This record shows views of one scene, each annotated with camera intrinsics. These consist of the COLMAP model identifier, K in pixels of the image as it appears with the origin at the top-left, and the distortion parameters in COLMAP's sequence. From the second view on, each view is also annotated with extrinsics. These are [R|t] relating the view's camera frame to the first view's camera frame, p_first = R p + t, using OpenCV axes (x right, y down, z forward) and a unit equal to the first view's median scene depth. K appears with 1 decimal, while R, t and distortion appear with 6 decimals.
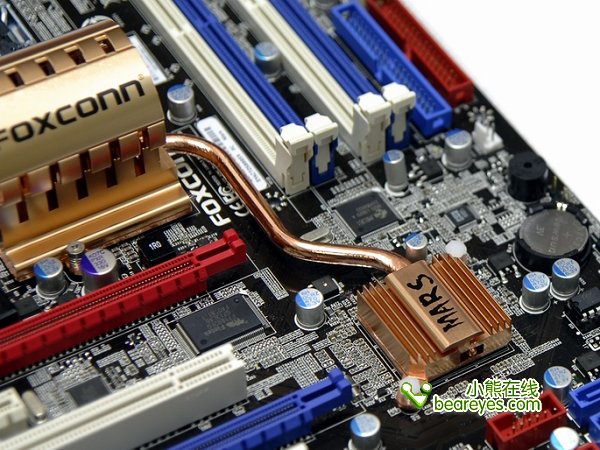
lens RADIAL K [[2343.8, 0, 434.6], [0, 2343.8, 225.3], [0, 0, 1]] dist [0.215590, 0.918891]
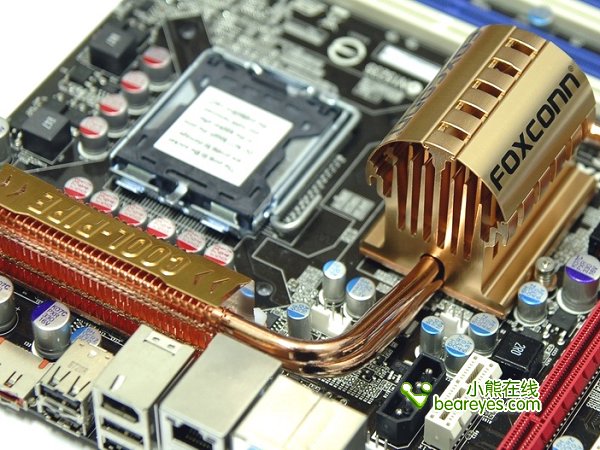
lens RADIAL K [[2343.8, 0, 434.6], [0, 2343.8, 225.3], [0, 0, 1]] dist [0.215590, 0.918891]
pose [[0.876787, -0.351086, 0.328608, -0.499751], [0.333998, 0.936237, 0.109111, -0.123614], [-0.345962, 0.014088, 0.938143, 0.134259]]
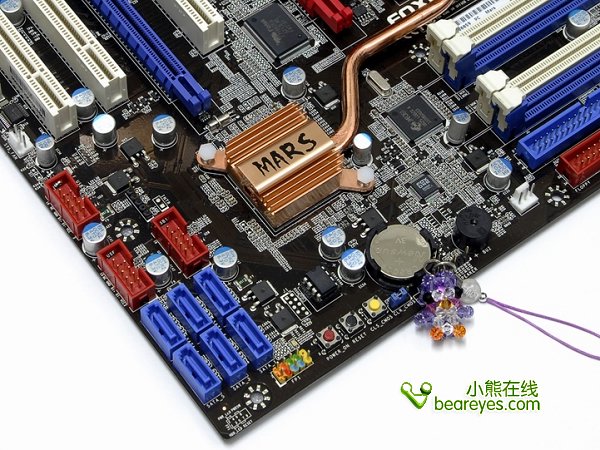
lens RADIAL K [[1416.8, 0, 300.0], [0, 1416.8, 225.0], [0, 0, 1]] dist [-0.008446, -0.086612]
pose [[0.093021, 0.863868, -0.495055, 0.378874], [-0.734469, 0.395235, 0.551675, -0.346725], [0.672237, 0.312285, 0.671249, 0.528118]]
